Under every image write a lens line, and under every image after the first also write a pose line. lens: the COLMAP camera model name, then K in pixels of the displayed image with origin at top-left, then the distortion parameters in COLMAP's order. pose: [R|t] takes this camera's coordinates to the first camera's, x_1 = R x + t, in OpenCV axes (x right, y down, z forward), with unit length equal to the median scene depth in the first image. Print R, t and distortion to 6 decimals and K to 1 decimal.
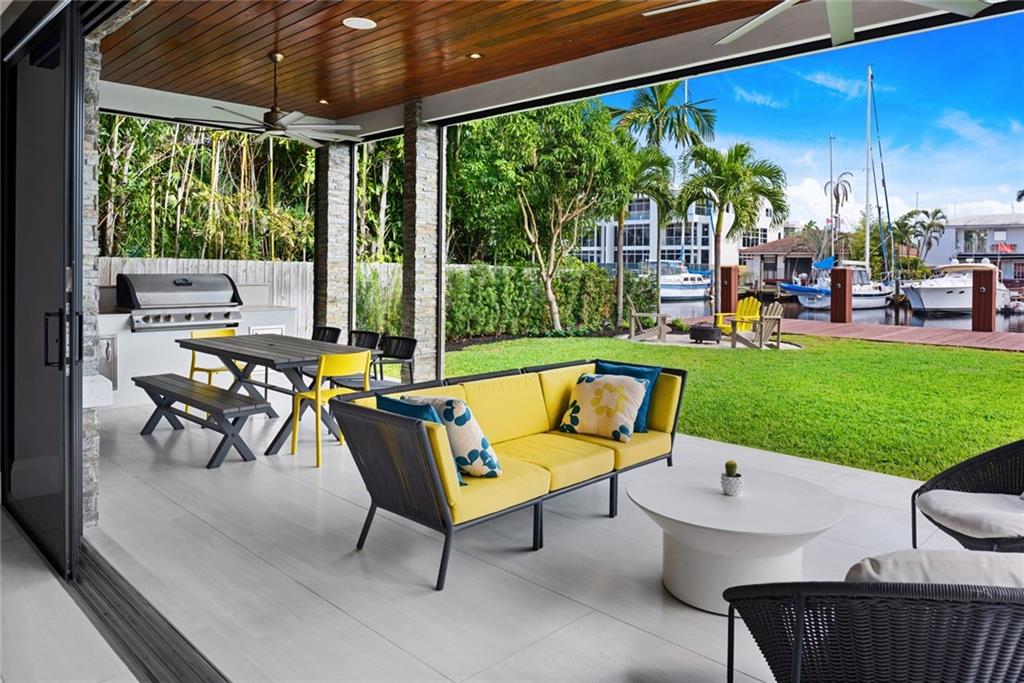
lens RADIAL K [[718.7, 0, 515.9], [0, 718.7, 267.0], [0, 0, 1]] dist [-0.000140, -0.000127]
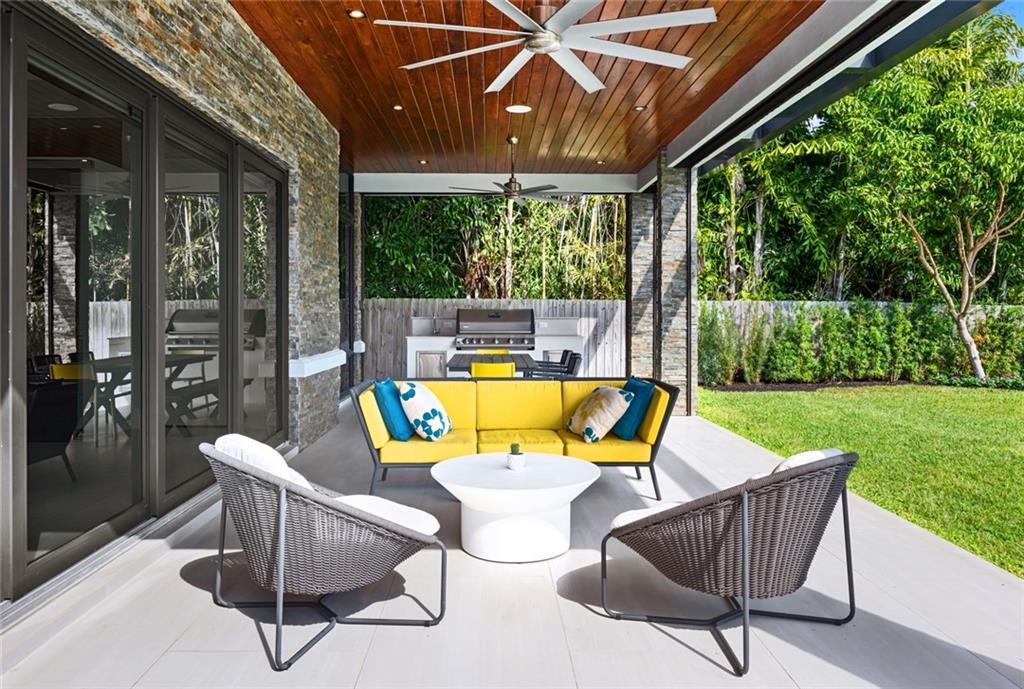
lens RADIAL K [[742.2, 0, 515.5], [0, 742.2, 306.4], [0, 0, 1]] dist [-0.004930, -0.000403]
pose [[0.710447, -0.014197, -0.703608, 0.329060], [0.005746, 0.999880, -0.014373, 0.015637], [0.703727, 0.006168, 0.710443, 0.026793]]
